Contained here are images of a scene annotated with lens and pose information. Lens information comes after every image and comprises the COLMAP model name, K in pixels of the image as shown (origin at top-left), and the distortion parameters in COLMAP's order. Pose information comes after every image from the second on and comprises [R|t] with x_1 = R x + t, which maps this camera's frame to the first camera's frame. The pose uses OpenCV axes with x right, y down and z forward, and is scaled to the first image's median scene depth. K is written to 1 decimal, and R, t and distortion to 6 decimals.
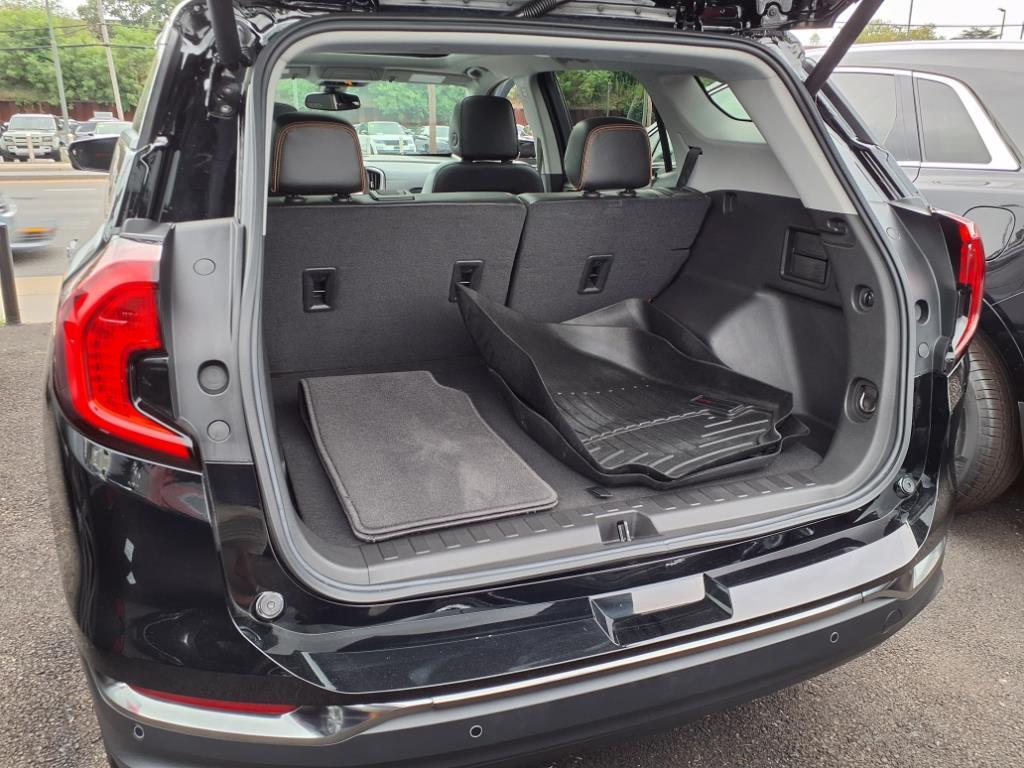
lens RADIAL K [[808.0, 0, 514.1], [0, 808.0, 388.6], [0, 0, 1]] dist [0.029978, -0.003865]
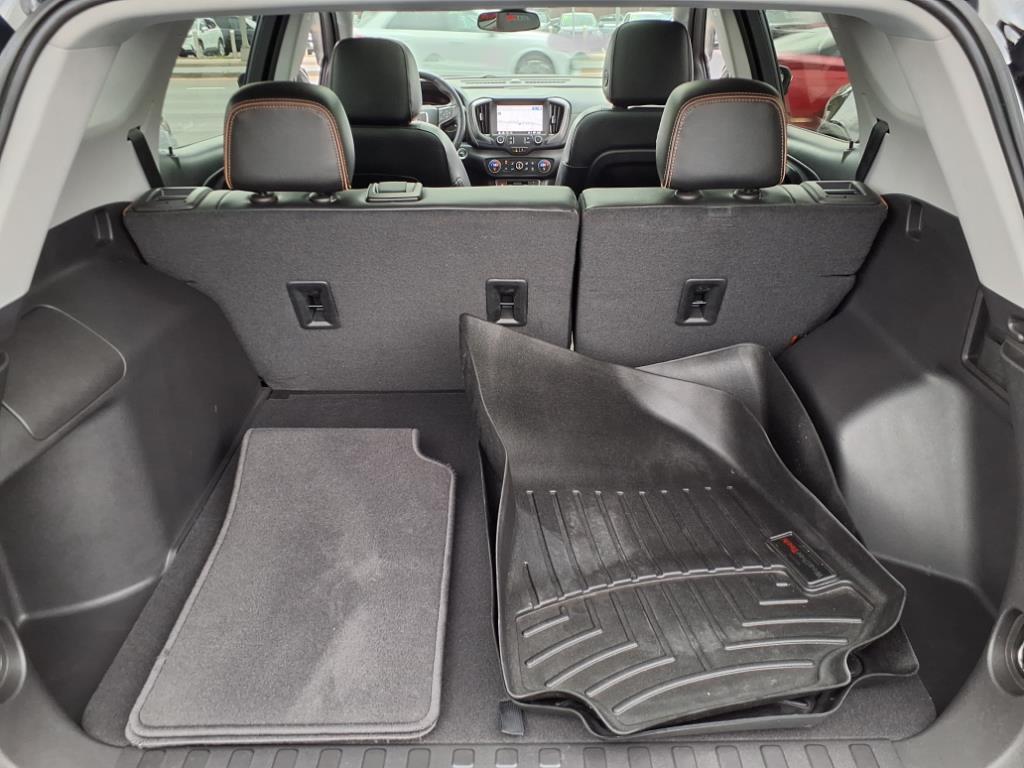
lens RADIAL K [[808.0, 0, 508.6], [0, 808.0, 377.0], [0, 0, 1]] dist [0.029978, -0.003865]
pose [[0.930957, 0.130197, -0.341128, 0.209559], [-0.093668, 0.988159, 0.121520, -0.158782], [0.352910, -0.081177, 0.932129, 0.301216]]
